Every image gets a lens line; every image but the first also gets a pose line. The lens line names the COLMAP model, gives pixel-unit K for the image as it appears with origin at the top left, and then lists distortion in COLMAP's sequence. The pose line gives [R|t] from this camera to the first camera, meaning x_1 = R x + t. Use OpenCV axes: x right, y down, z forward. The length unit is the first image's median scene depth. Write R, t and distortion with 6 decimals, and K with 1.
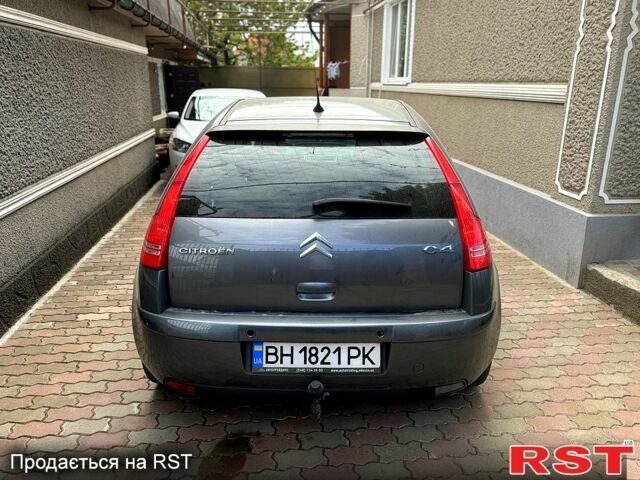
lens RADIAL K [[502.5, 0, 320.0], [0, 502.5, 240.0], [0, 0, 1]] dist [0.035048, -0.035658]
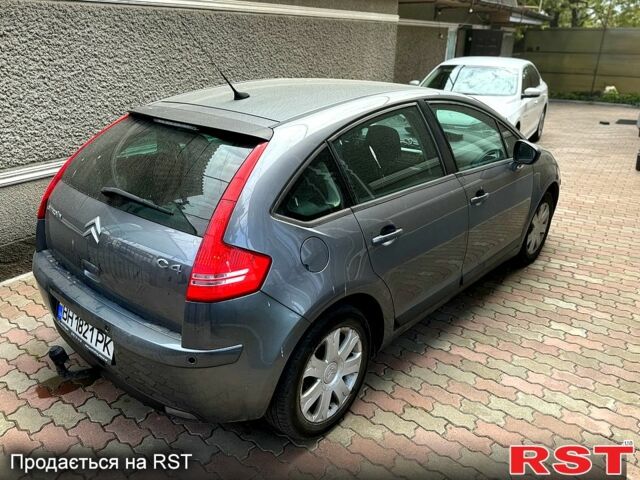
lens RADIAL K [[502.5, 0, 320.0], [0, 502.5, 240.0], [0, 0, 1]] dist [0.035048, -0.035658]
pose [[0.751023, 0.251586, -0.610466, 0.508967], [-0.207380, 0.967654, 0.143663, -0.110624], [0.626864, 0.018704, 0.778904, 0.235982]]
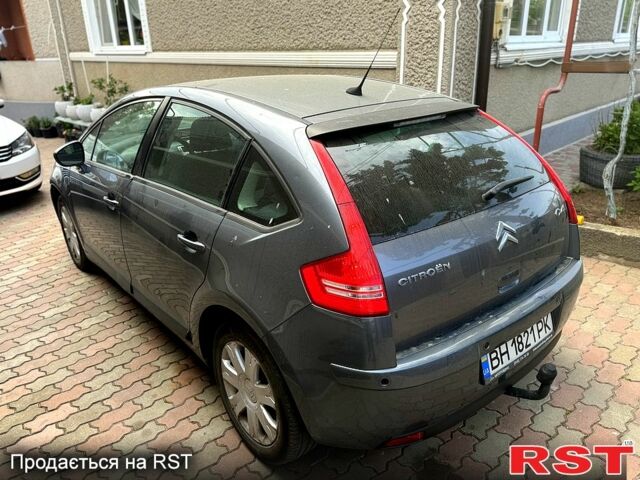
lens RADIAL K [[502.5, 0, 320.0], [0, 502.5, 240.0], [0, 0, 1]] dist [0.035048, -0.035658]
pose [[0.767916, -0.256596, 0.586911, -0.429428], [0.217949, 0.966257, 0.137281, -0.095811], [-0.602332, 0.022496, 0.797928, 0.222990]]
